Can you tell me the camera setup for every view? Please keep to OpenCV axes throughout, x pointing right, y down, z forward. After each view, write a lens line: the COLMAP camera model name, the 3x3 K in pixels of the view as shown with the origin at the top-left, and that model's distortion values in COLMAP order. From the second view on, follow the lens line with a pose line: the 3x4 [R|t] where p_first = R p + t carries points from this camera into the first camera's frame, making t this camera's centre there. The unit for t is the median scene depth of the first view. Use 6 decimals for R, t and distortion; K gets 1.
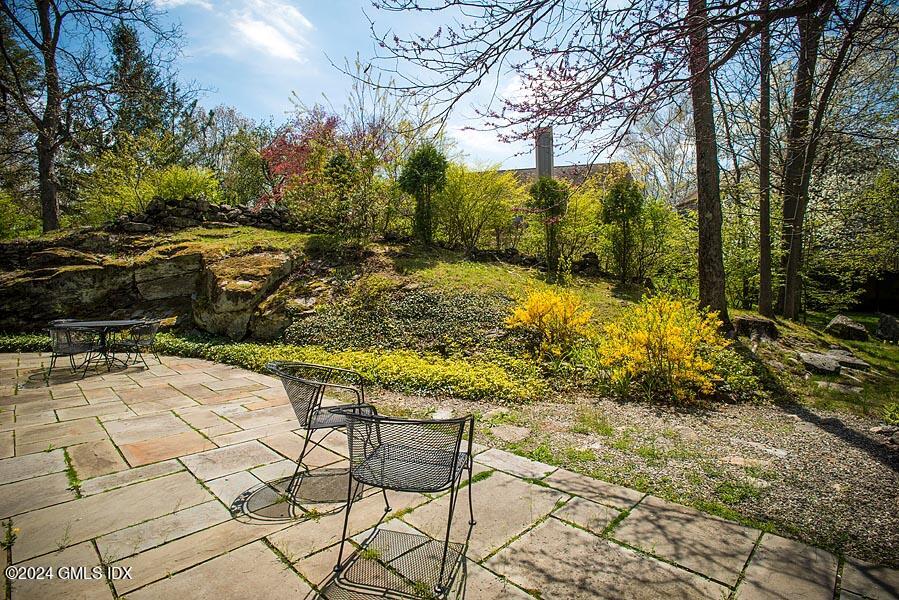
lens RADIAL K [[443.2, 0, 451.8], [0, 443.2, 296.1], [0, 0, 1]] dist [-0.018299, 0.000028]
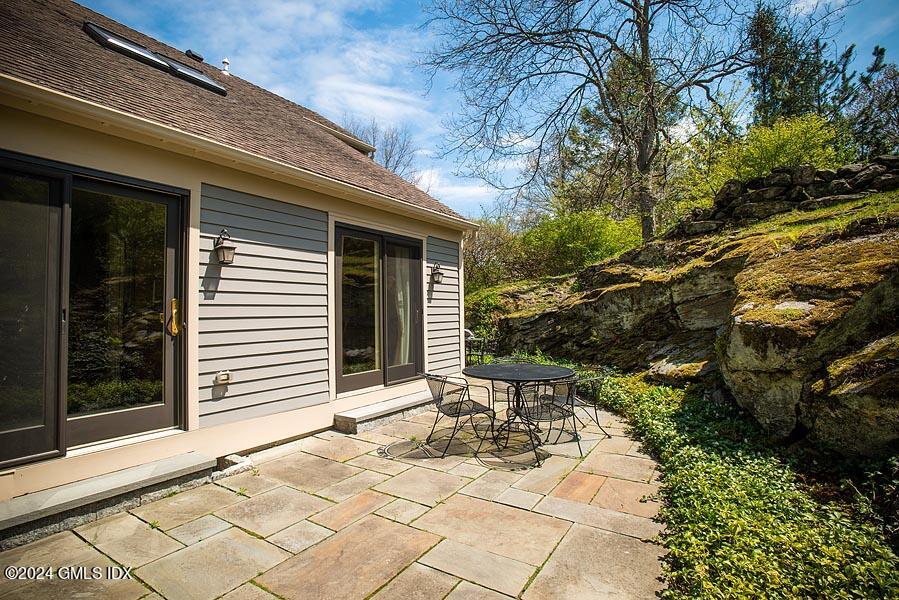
lens RADIAL K [[443.2, 0, 451.1], [0, 443.2, 298.1], [0, 0, 1]] dist [-0.018299, 0.000028]
pose [[0.225471, -0.016201, -0.974115, -0.115600], [-0.017250, 0.999639, -0.020618, -0.020105], [0.974097, 0.021452, 0.225110, 0.501626]]
